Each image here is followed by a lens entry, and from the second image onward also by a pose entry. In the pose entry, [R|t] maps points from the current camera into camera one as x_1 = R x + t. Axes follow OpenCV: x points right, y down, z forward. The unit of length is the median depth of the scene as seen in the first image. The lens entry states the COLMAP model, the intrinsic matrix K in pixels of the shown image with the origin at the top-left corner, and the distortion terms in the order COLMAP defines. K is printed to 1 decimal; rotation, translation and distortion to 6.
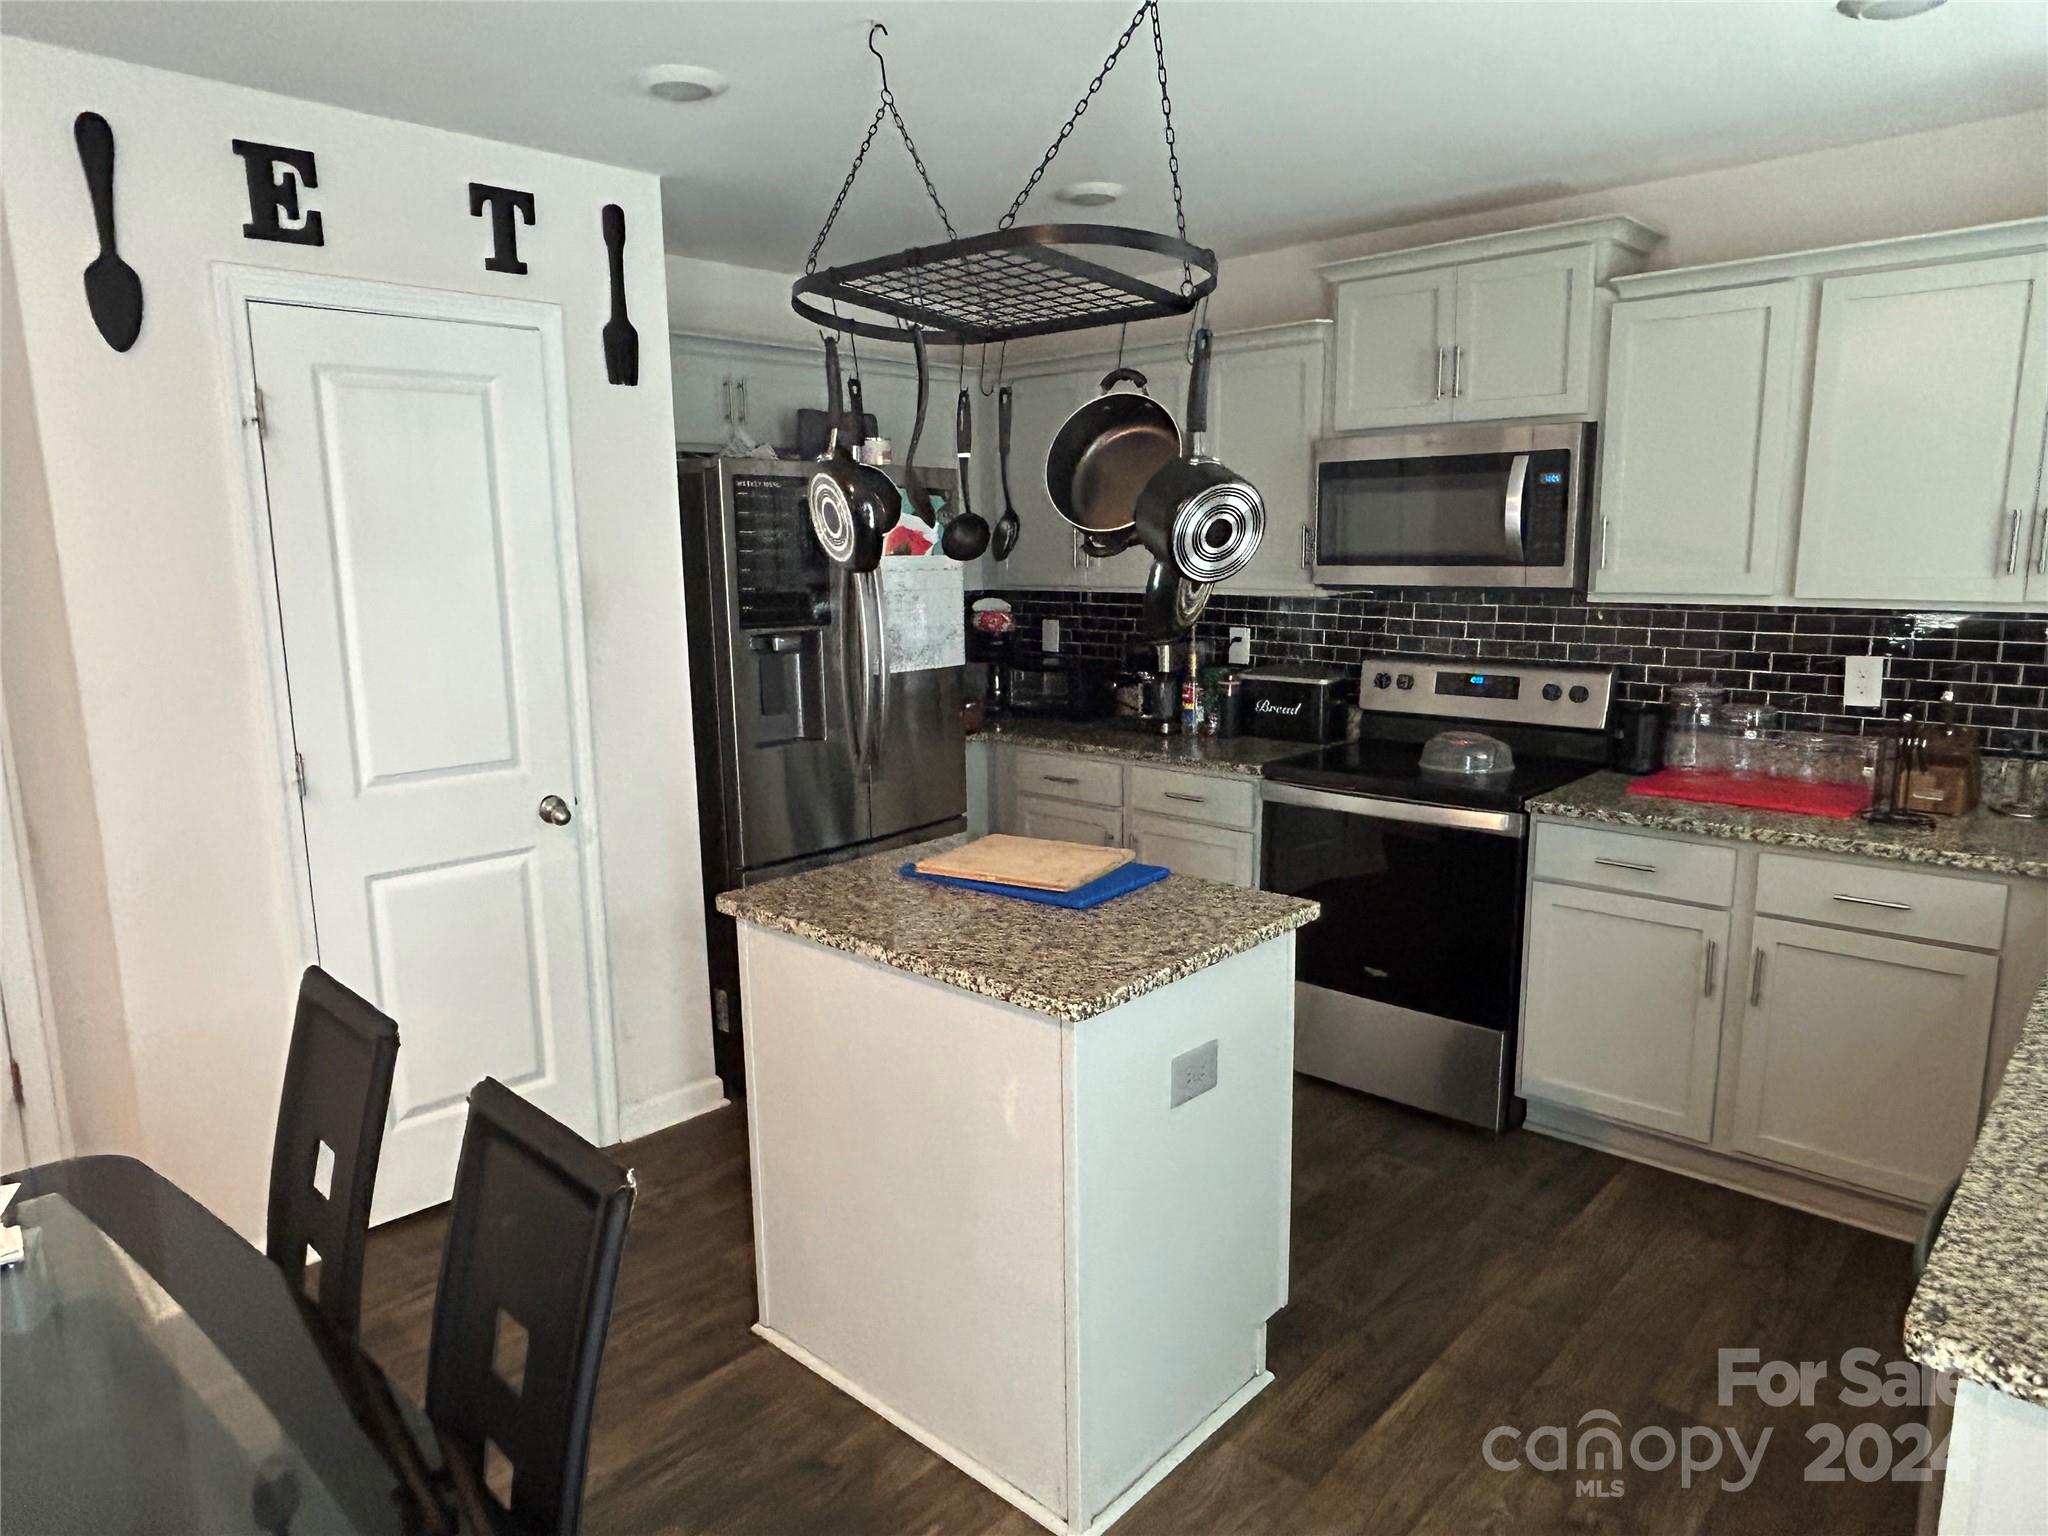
lens RADIAL K [[1300.9, 0, 1012.1], [0, 1300.9, 765.5], [0, 0, 1]] dist [-0.001280, -0.001638]
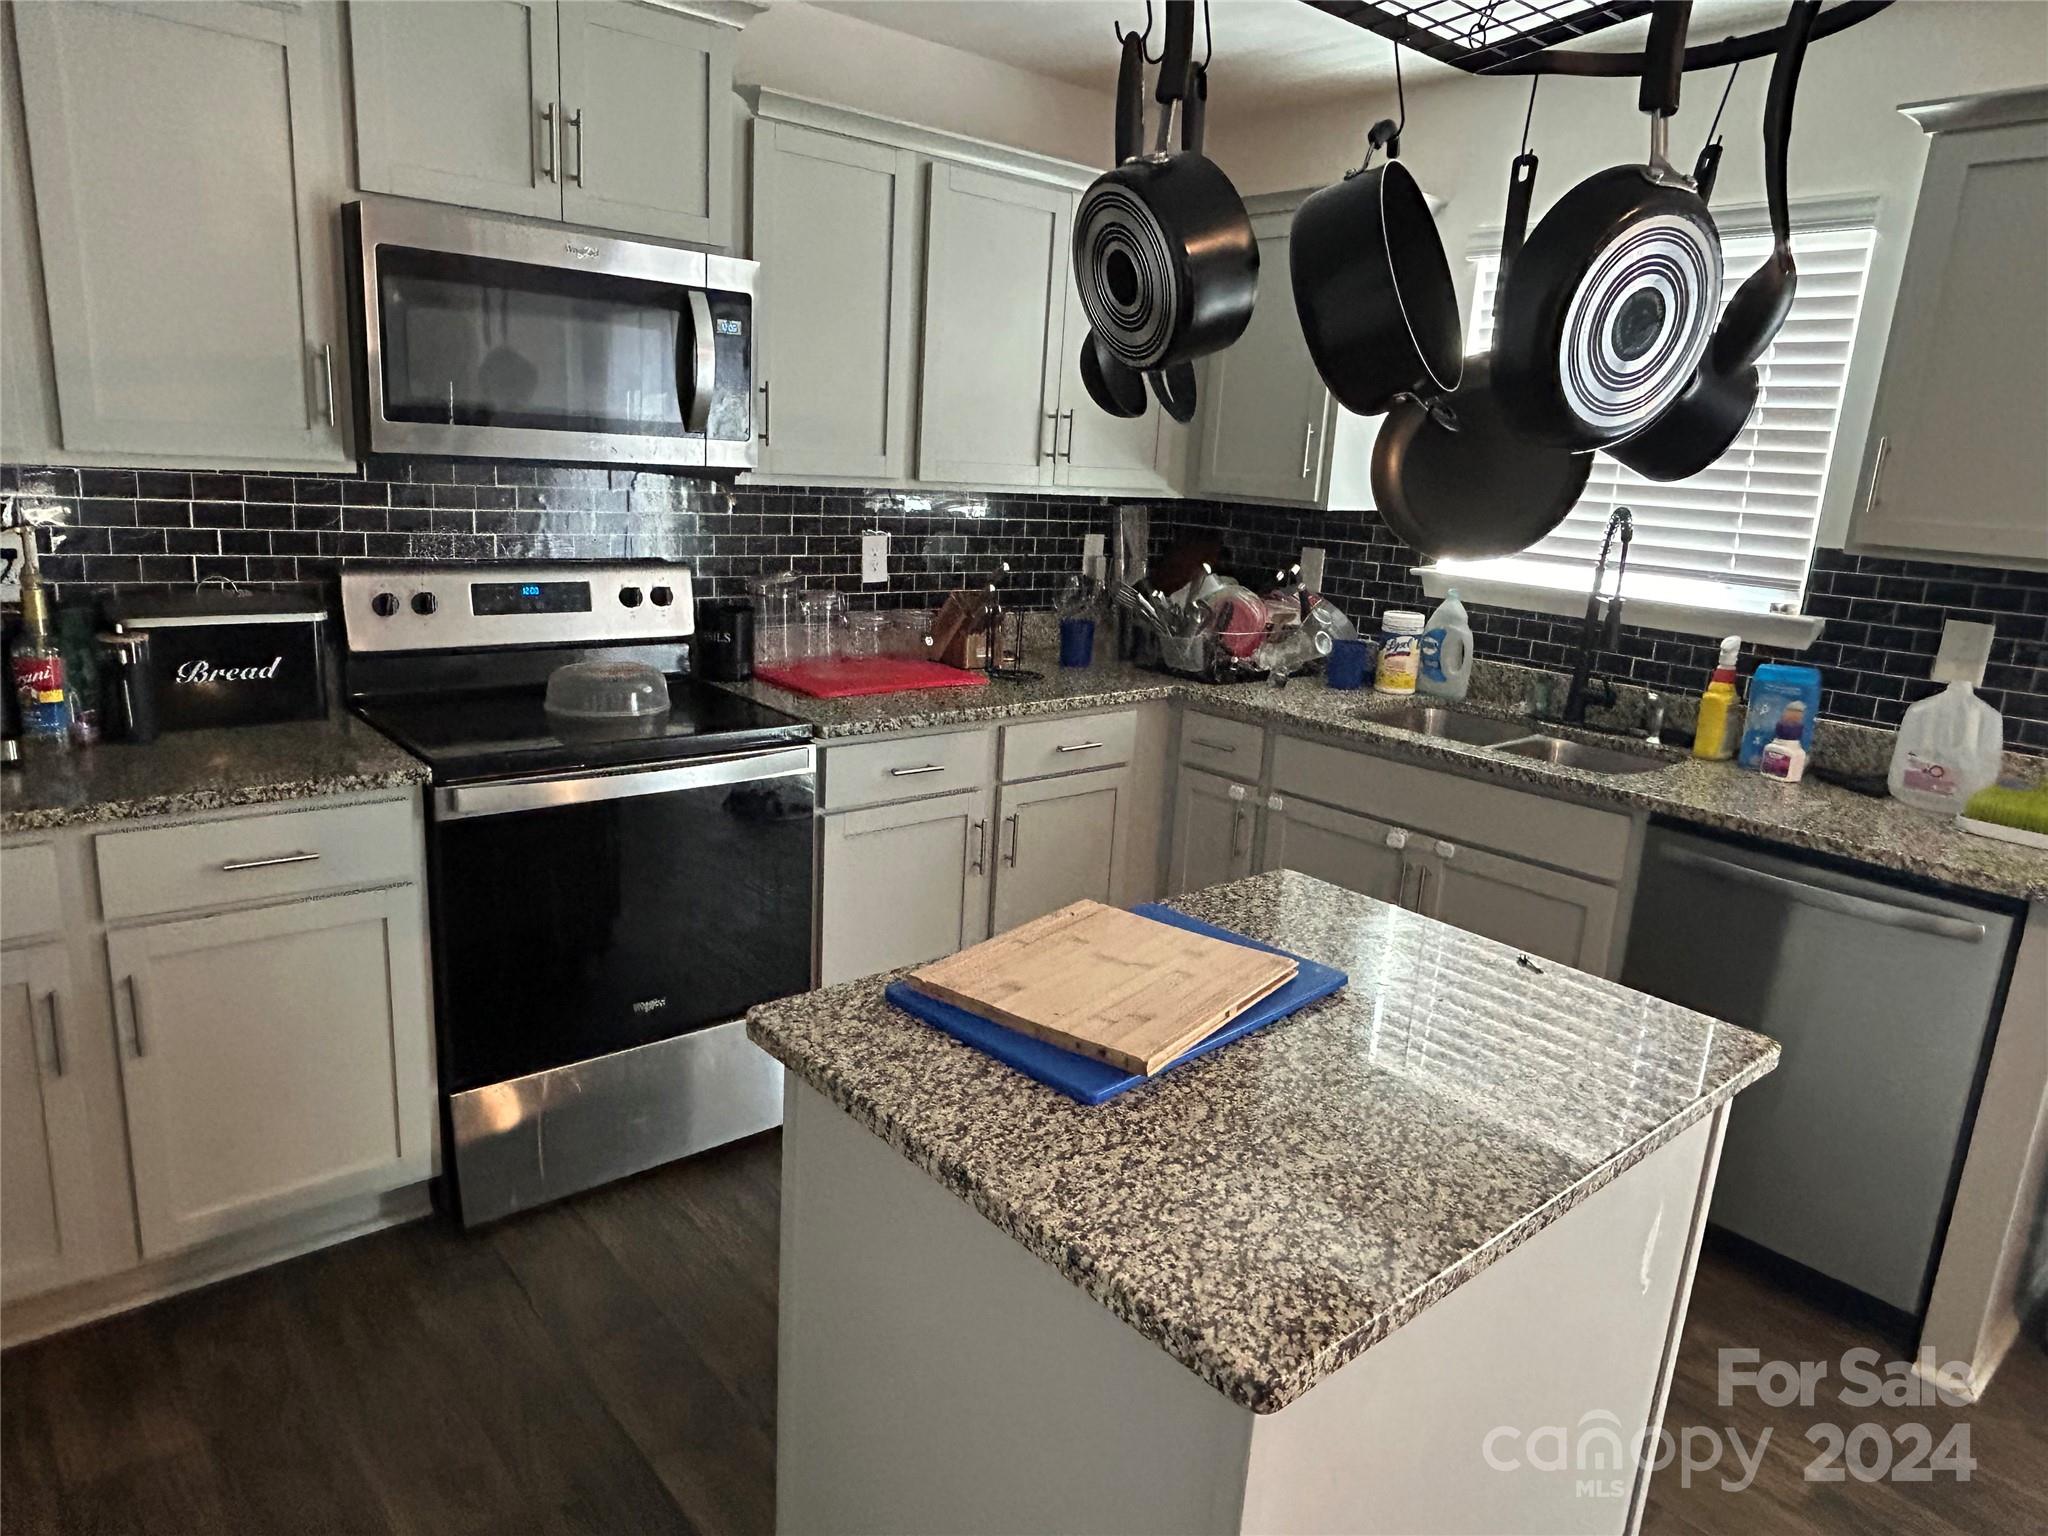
lens RADIAL K [[1300.9, 0, 1026.8], [0, 1300.9, 773.1], [0, 0, 1]] dist [-0.001280, -0.001638]
pose [[0.104085, -0.221669, 0.969551, -0.398985], [0.112727, 0.971193, 0.209943, -0.101540], [-0.988159, 0.087443, 0.126075, 0.739094]]
